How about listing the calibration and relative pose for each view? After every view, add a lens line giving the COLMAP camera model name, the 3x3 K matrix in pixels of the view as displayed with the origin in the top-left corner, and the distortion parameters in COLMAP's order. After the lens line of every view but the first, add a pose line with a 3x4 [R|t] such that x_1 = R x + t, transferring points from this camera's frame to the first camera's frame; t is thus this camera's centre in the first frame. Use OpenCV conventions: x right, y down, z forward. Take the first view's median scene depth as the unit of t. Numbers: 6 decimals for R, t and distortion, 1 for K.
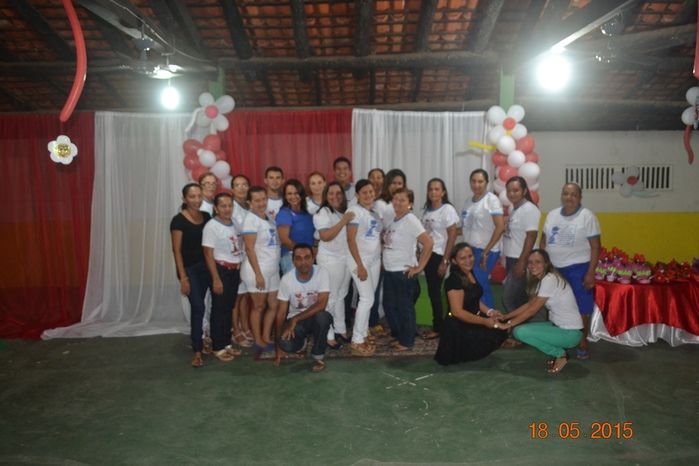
lens RADIAL K [[558.3, 0, 349.2], [0, 558.3, 233.2], [0, 0, 1]] dist [-0.000746, -0.000088]
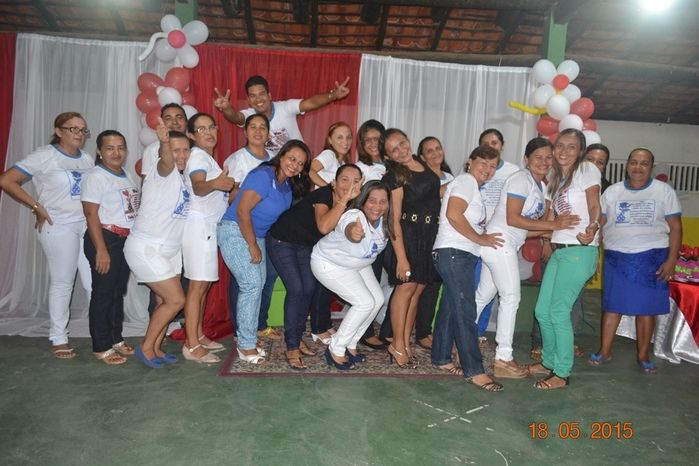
lens RADIAL K [[542.7, 0, 351.4], [0, 542.7, 235.1], [0, 0, 1]] dist [0.007569, 0.000008]
pose [[0.995718, 0.047925, 0.079055, -0.057323], [-0.045984, 0.998599, -0.026193, 0.052653], [-0.080200, 0.022445, 0.996526, 0.256548]]
